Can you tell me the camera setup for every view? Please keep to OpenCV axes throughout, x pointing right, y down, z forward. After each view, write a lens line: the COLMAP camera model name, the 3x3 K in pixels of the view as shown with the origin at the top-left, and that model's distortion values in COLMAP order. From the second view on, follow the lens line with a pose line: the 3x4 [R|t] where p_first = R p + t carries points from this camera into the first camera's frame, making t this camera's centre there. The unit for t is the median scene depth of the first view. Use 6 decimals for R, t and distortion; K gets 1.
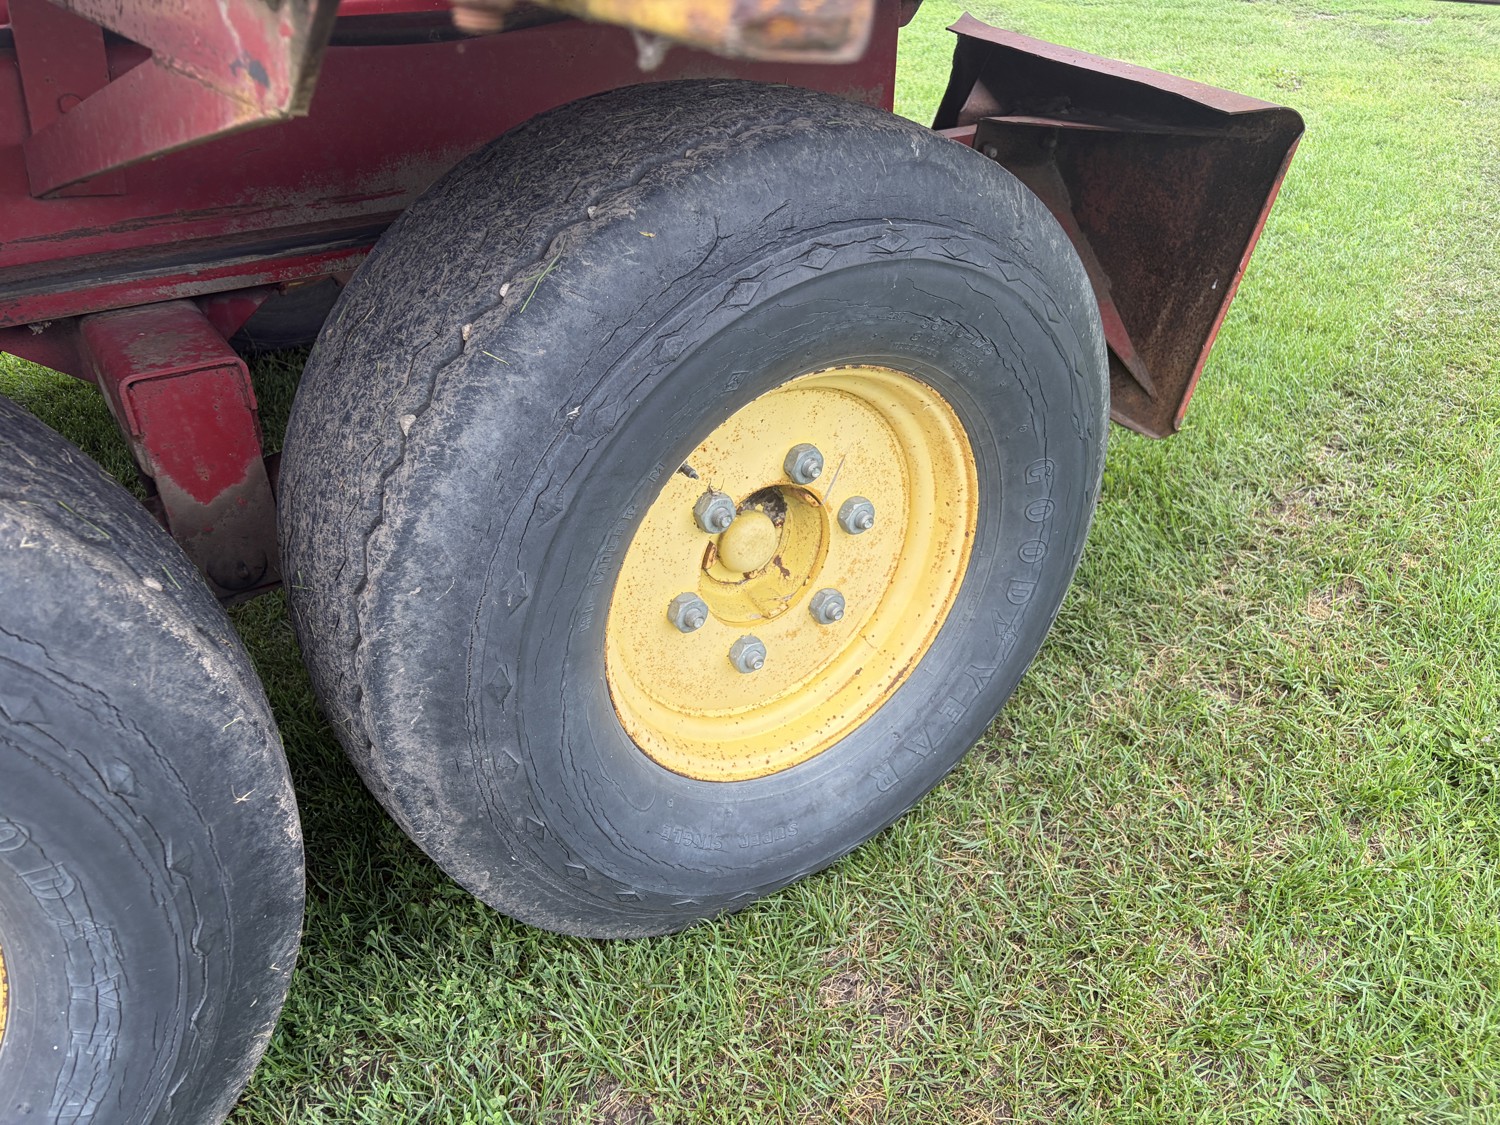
lens RADIAL K [[1132.5, 0, 745.4], [0, 1132.5, 571.6], [0, 0, 1]] dist [0.047411, -0.043506]
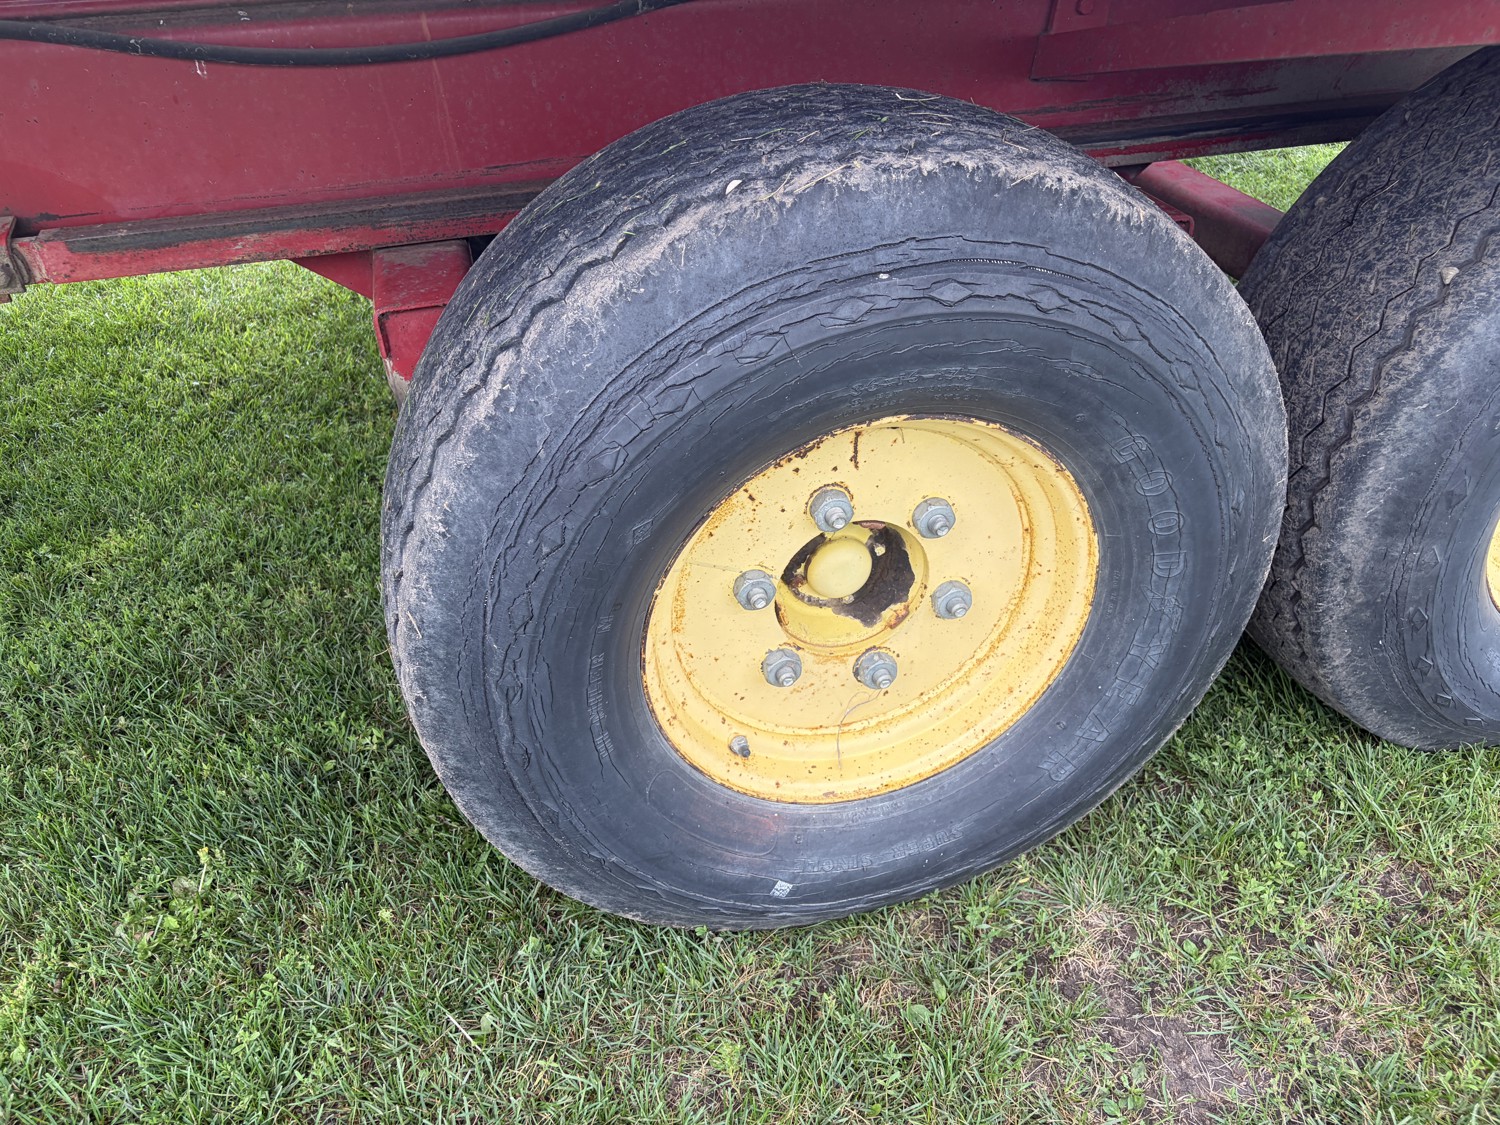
lens RADIAL K [[1132.5, 0, 749.8], [0, 1132.5, 553.2], [0, 0, 1]] dist [0.047411, -0.043506]
pose [[0.940531, 0.176367, -0.290338, -0.591321], [-0.159108, 0.983832, 0.082212, 0.191701], [0.300144, -0.031128, 0.953386, -0.456019]]
